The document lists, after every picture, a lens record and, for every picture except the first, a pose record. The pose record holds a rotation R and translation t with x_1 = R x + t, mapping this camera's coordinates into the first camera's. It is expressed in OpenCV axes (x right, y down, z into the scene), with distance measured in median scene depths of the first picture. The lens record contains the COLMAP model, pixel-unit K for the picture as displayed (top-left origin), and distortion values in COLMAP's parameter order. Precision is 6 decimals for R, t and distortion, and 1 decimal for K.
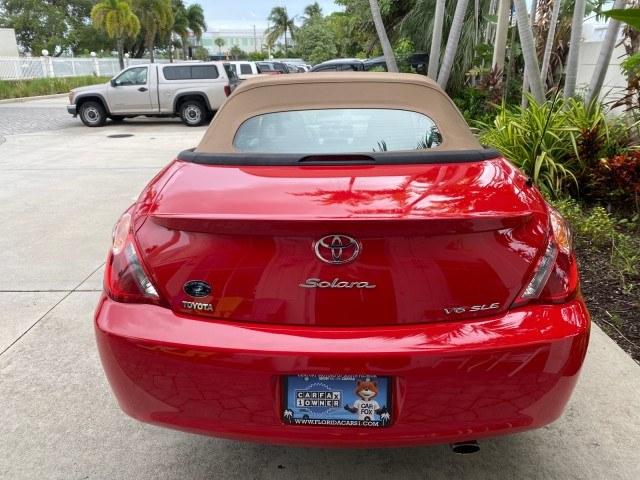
lens RADIAL K [[491.7, 0, 319.2], [0, 491.7, 237.6], [0, 0, 1]] dist [0.000265, 0.006631]
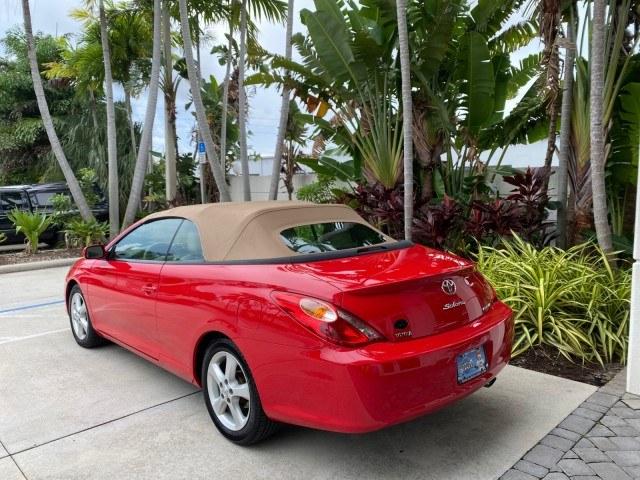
lens RADIAL K [[489.4, 0, 320.0], [0, 489.4, 240.0], [0, 0, 1]] dist [0.008187, -0.007017]
pose [[0.708180, -0.070902, 0.702463, -0.181770], [0.234588, 0.962049, -0.139394, -0.000672], [-0.665920, 0.263506, 0.697936, -0.007068]]
